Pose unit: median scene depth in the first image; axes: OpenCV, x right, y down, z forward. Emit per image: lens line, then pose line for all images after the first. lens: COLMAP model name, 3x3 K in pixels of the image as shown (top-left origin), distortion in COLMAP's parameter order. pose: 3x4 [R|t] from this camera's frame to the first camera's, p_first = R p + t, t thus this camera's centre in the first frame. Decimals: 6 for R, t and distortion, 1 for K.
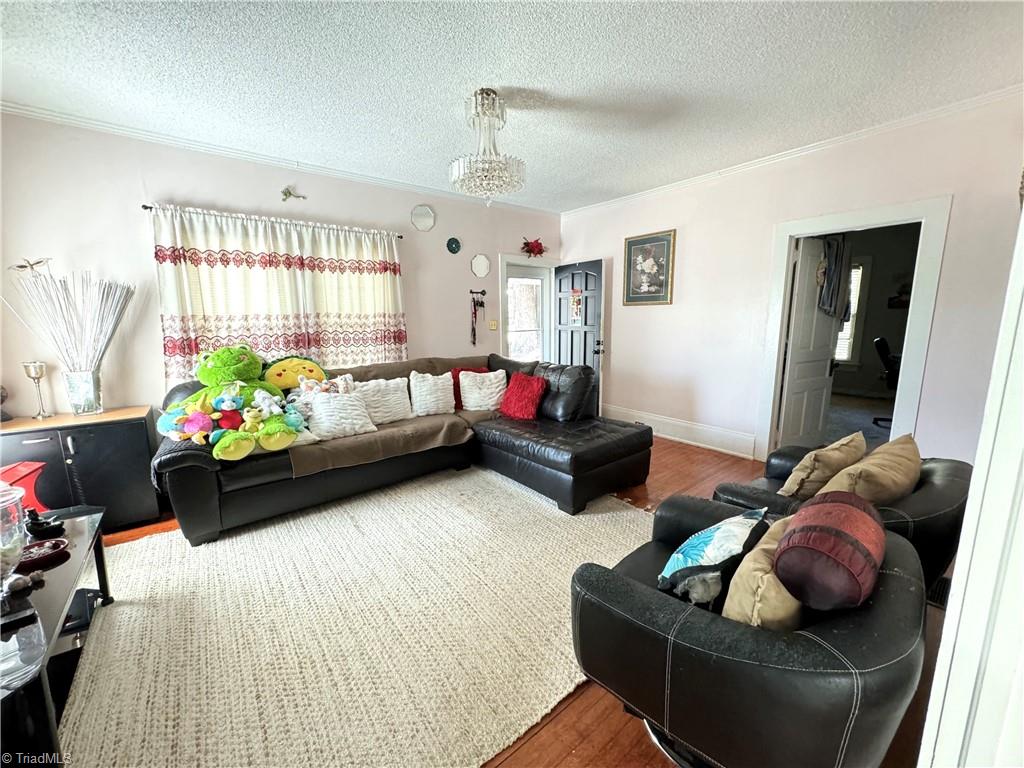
lens RADIAL K [[405.3, 0, 508.5], [0, 405.3, 381.8], [0, 0, 1]] dist [-0.001696, 0.000294]
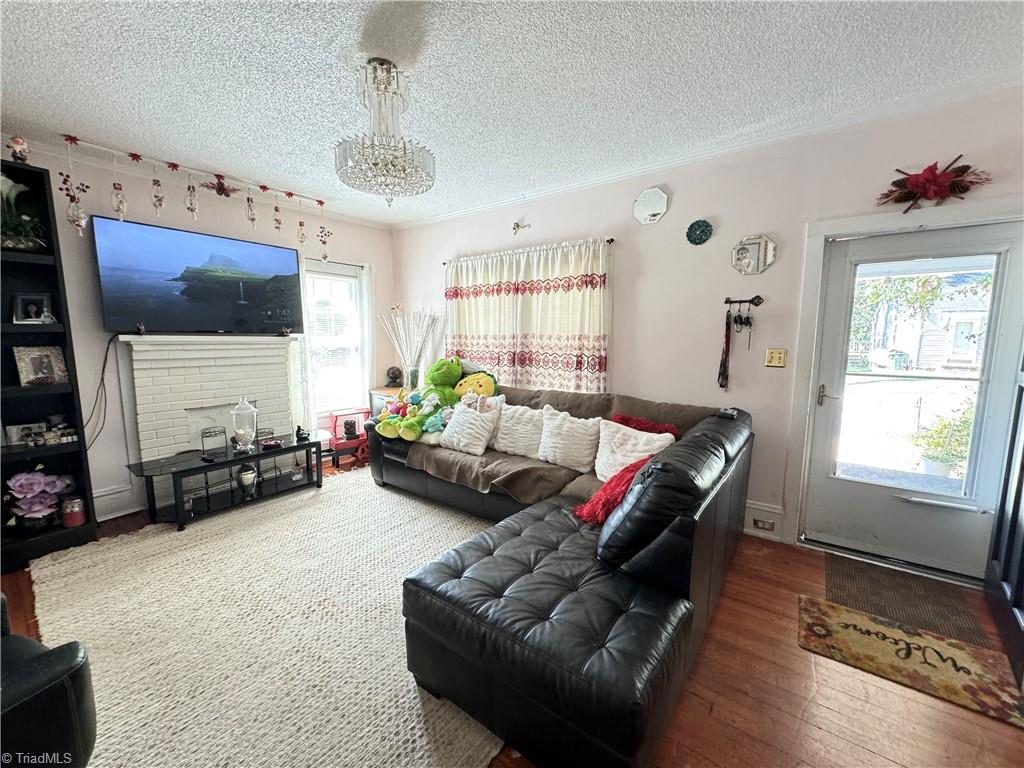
lens RADIAL K [[405.3, 0, 510.5], [0, 405.3, 382.6], [0, 0, 1]] dist [-0.001696, 0.000294]
pose [[0.250300, 0.128253, -0.959636, 0.525446], [-0.164870, 0.982356, 0.088287, -0.129554], [0.954027, 0.136117, 0.267029, 0.686493]]
